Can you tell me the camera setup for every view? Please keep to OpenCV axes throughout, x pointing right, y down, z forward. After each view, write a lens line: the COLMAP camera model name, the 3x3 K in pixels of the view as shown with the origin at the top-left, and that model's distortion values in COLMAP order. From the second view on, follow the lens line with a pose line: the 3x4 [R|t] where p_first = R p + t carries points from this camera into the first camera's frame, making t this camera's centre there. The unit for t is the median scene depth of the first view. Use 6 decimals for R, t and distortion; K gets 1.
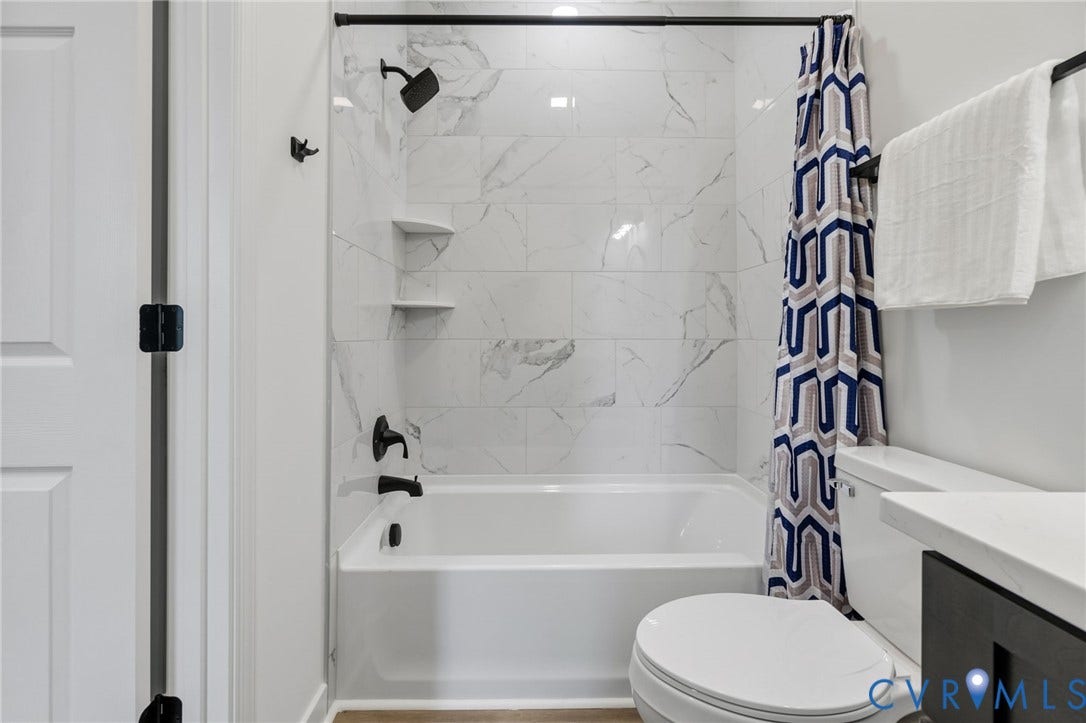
lens RADIAL K [[485.9, 0, 506.9], [0, 485.9, 333.5], [0, 0, 1]] dist [-0.001860, 0.000250]
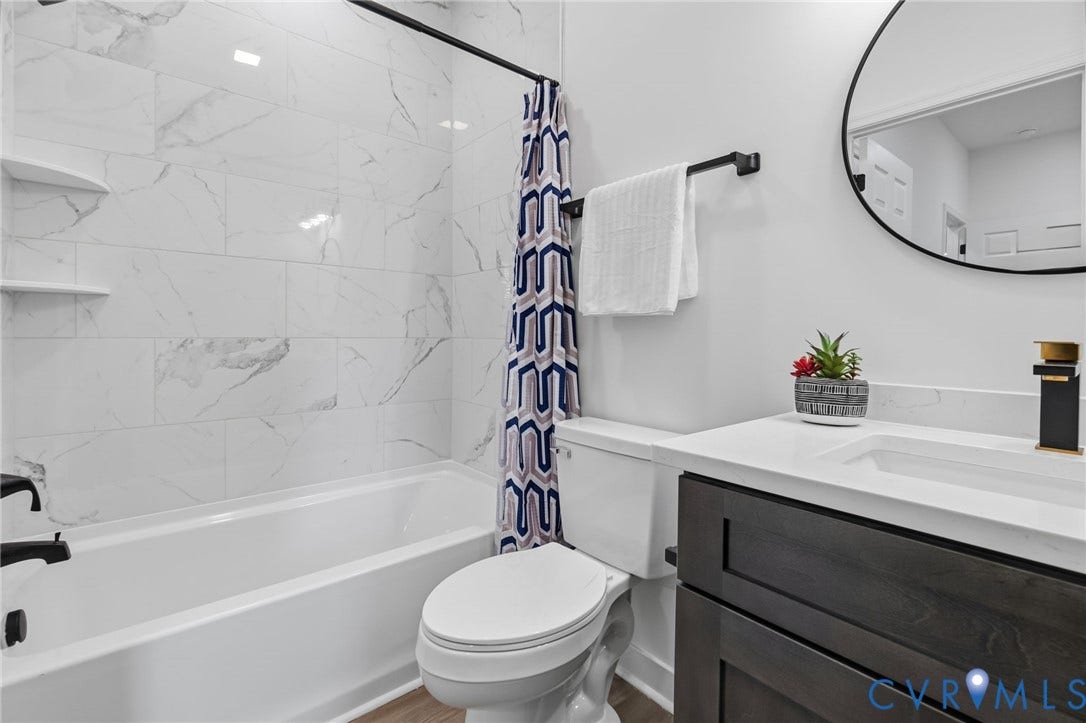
lens RADIAL K [[502.7, 0, 515.8], [0, 502.7, 342.3], [0, 0, 1]] dist [0.000555, -0.000206]
pose [[0.773936, -0.006069, 0.633235, -0.210089], [-0.006940, 0.999813, 0.018064, 0.000861], [-0.633226, -0.018375, 0.773749, 0.039882]]
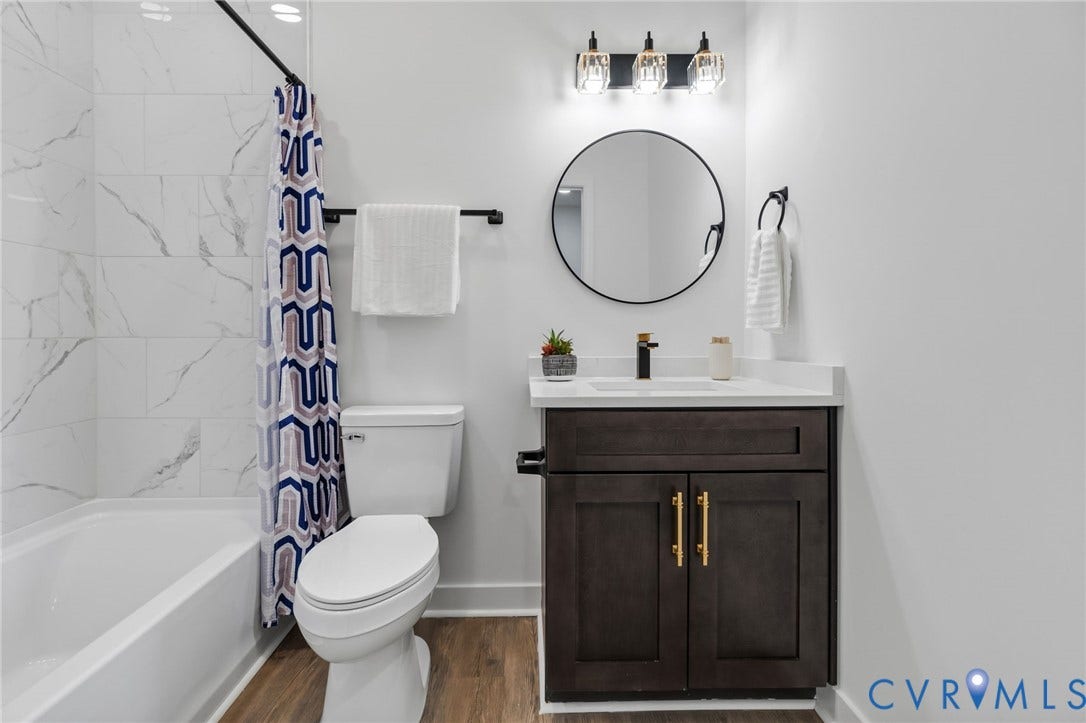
lens RADIAL K [[553.1, 0, 541.4], [0, 553.1, 342.3], [0, 0, 1]] dist [-0.001752, -0.000054]
pose [[-0.091007, -0.020886, 0.995631, -0.828388], [-0.001100, 0.999782, 0.020872, -0.000664], [-0.995850, 0.000804, -0.091010, 0.501355]]
